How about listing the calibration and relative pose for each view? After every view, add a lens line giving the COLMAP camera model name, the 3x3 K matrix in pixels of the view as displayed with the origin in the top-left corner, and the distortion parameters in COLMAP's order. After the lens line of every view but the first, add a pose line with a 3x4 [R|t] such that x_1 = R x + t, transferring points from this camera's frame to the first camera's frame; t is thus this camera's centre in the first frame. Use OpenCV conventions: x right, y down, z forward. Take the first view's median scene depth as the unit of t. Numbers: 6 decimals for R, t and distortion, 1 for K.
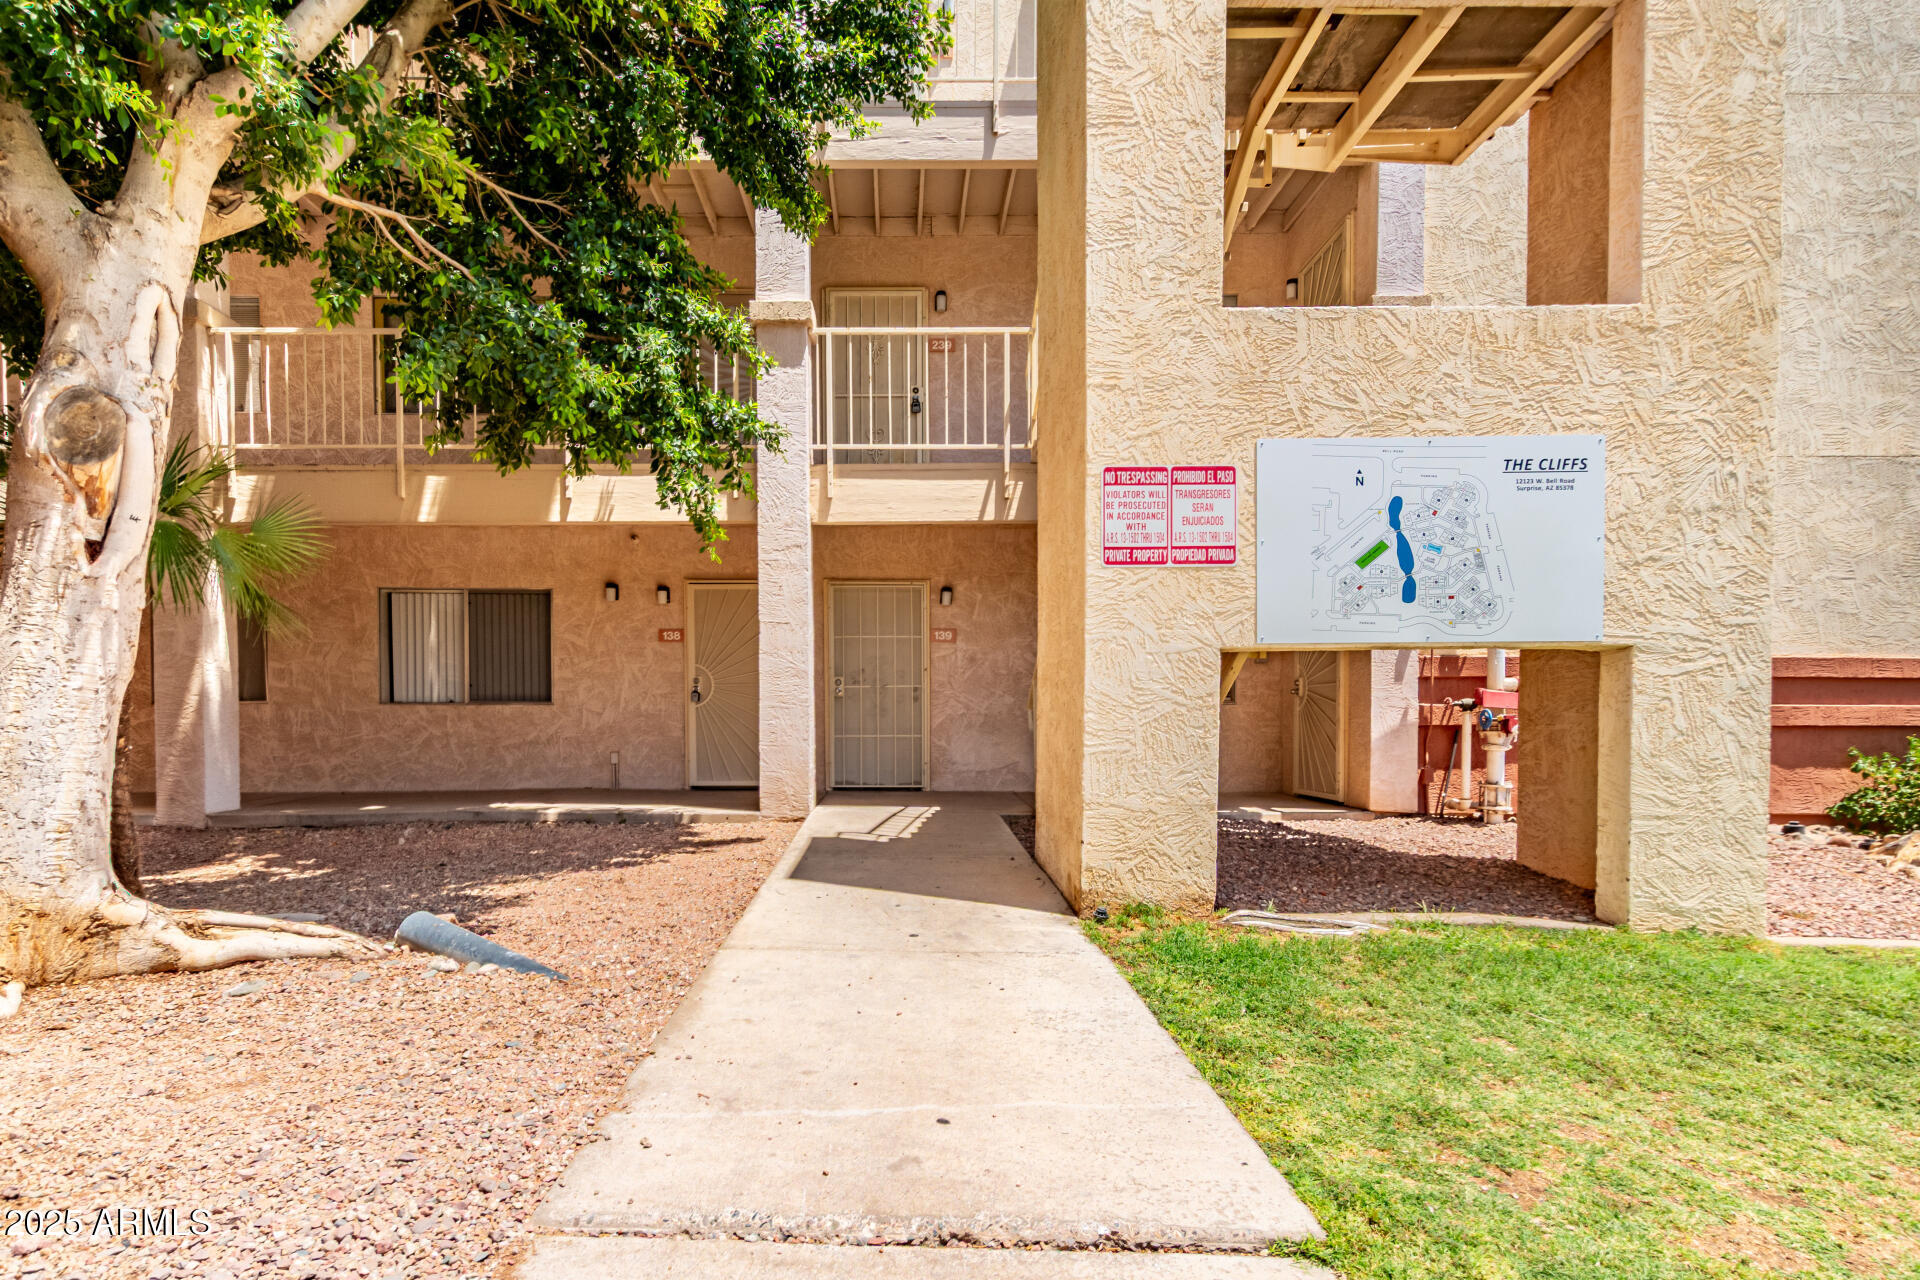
lens RADIAL K [[995.1, 0, 957.1], [0, 995.1, 740.5], [0, 0, 1]] dist [0.019703, -0.009738]
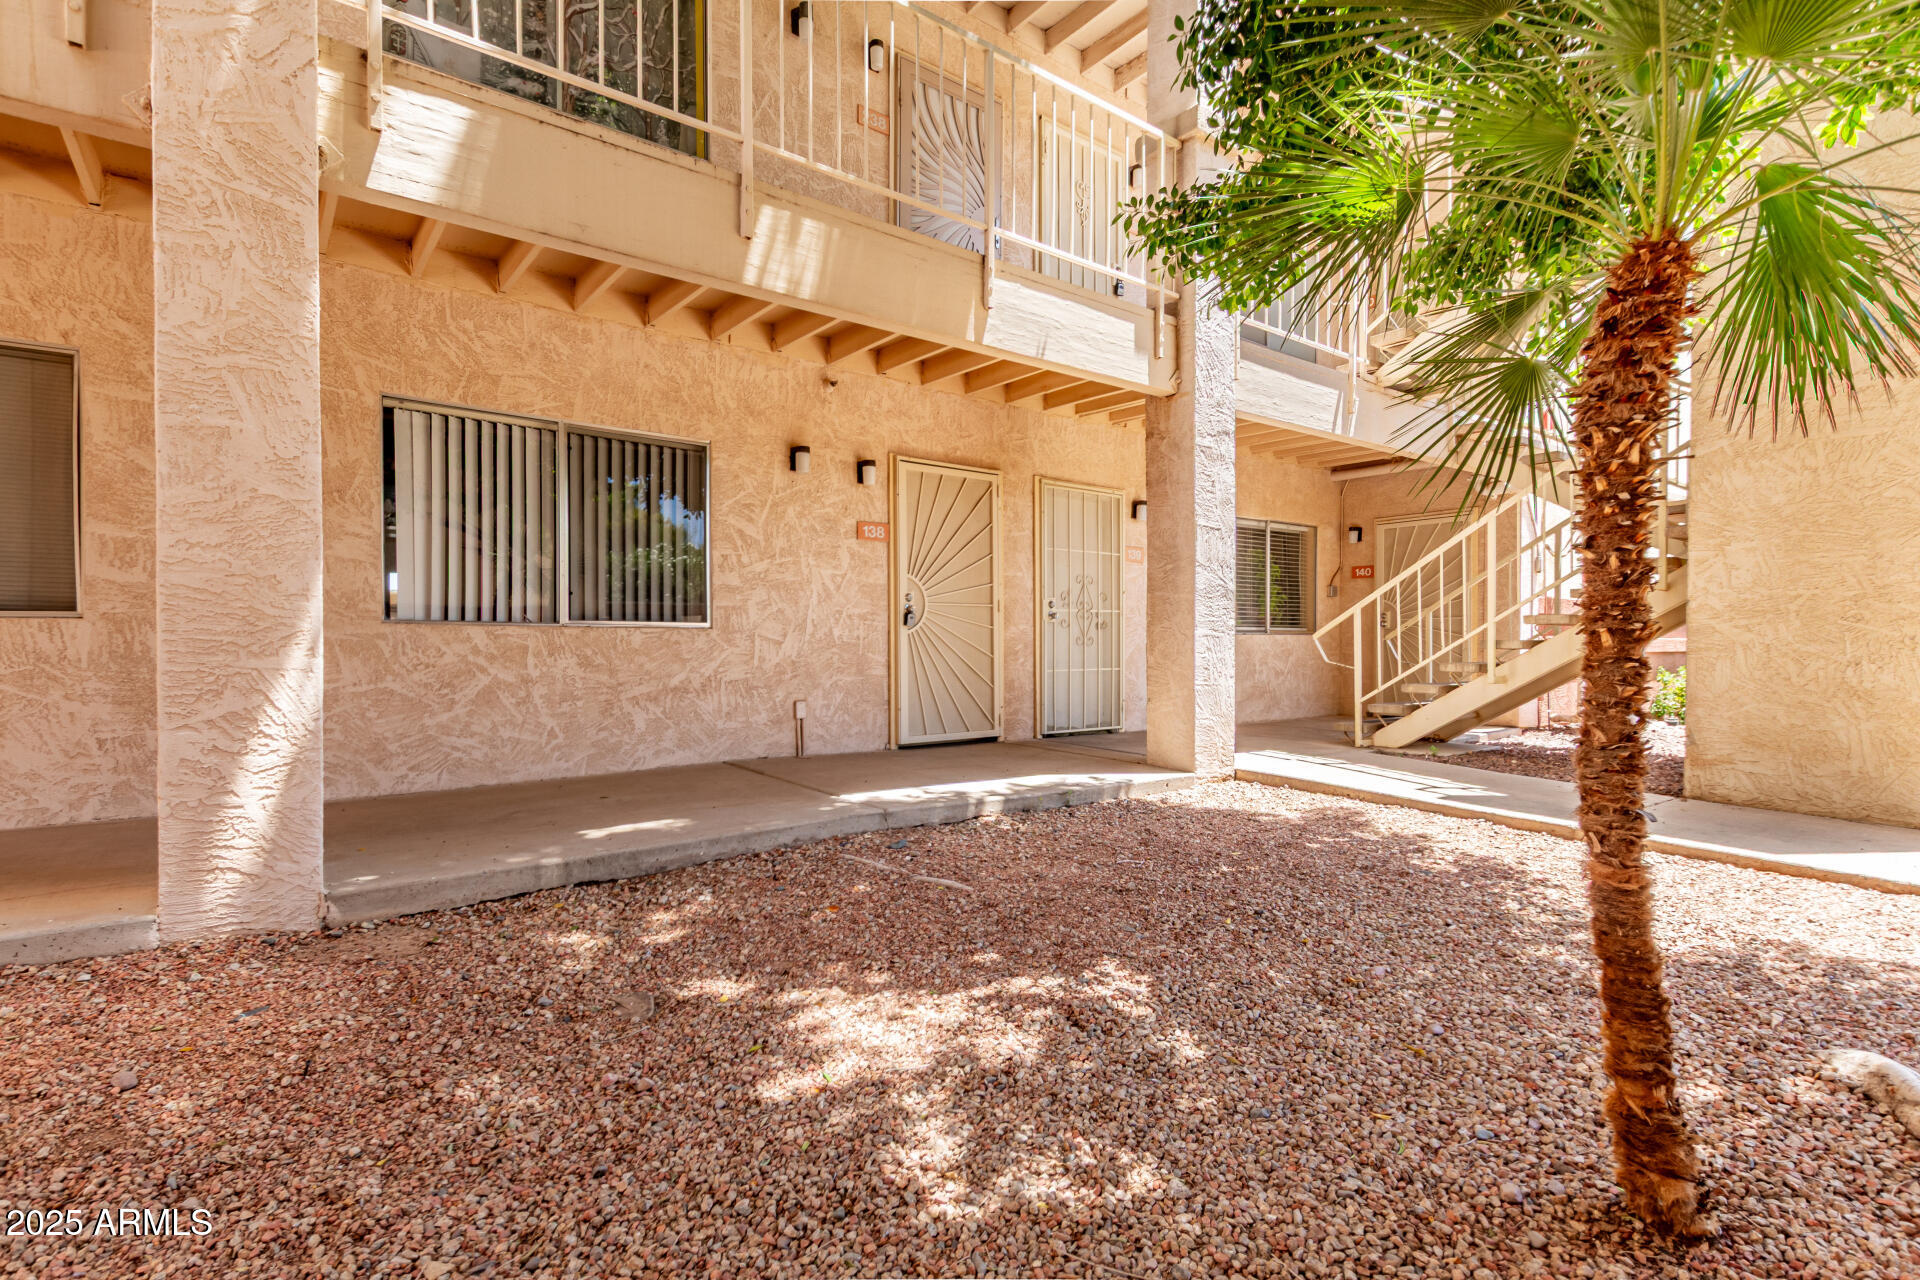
lens RADIAL K [[945.8, 0, 976.7], [0, 945.8, 645.9], [0, 0, 1]] dist [0.014349, -0.000390]
pose [[0.787504, -0.001353, 0.616309, -0.808029], [0.013397, 0.999799, -0.014924, -0.017434], [-0.616164, 0.020009, 0.787363, 0.547259]]
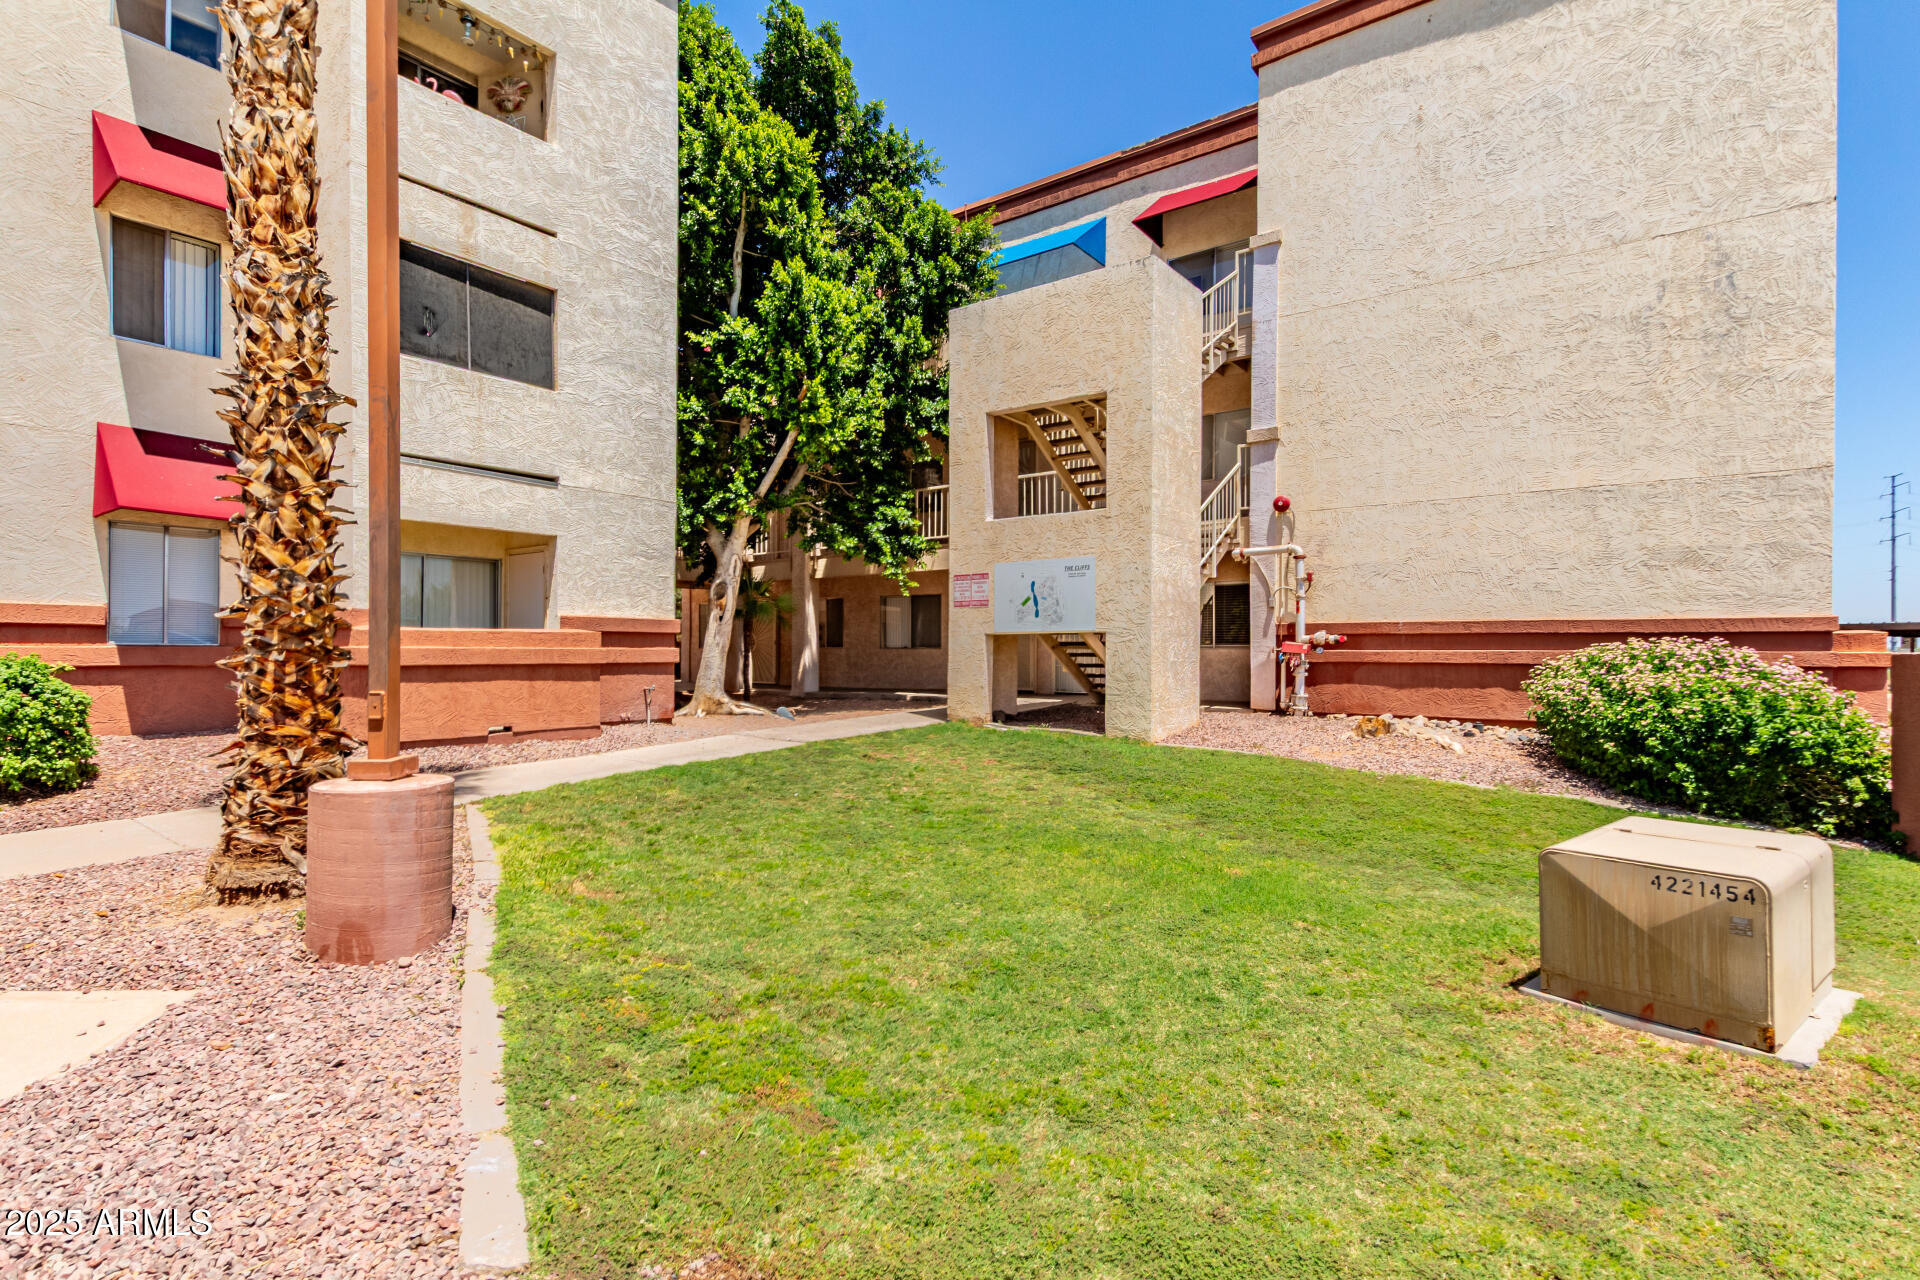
lens RADIAL K [[922.7, 0, 965.0], [0, 922.7, 650.0], [0, 0, 1]] dist [0.023738, -0.011051]
pose [[0.805078, 0.000174, -0.593169, 1.011304], [-0.015834, 0.999650, -0.021196, 0.008341], [0.592958, 0.026457, 0.804799, -0.685171]]
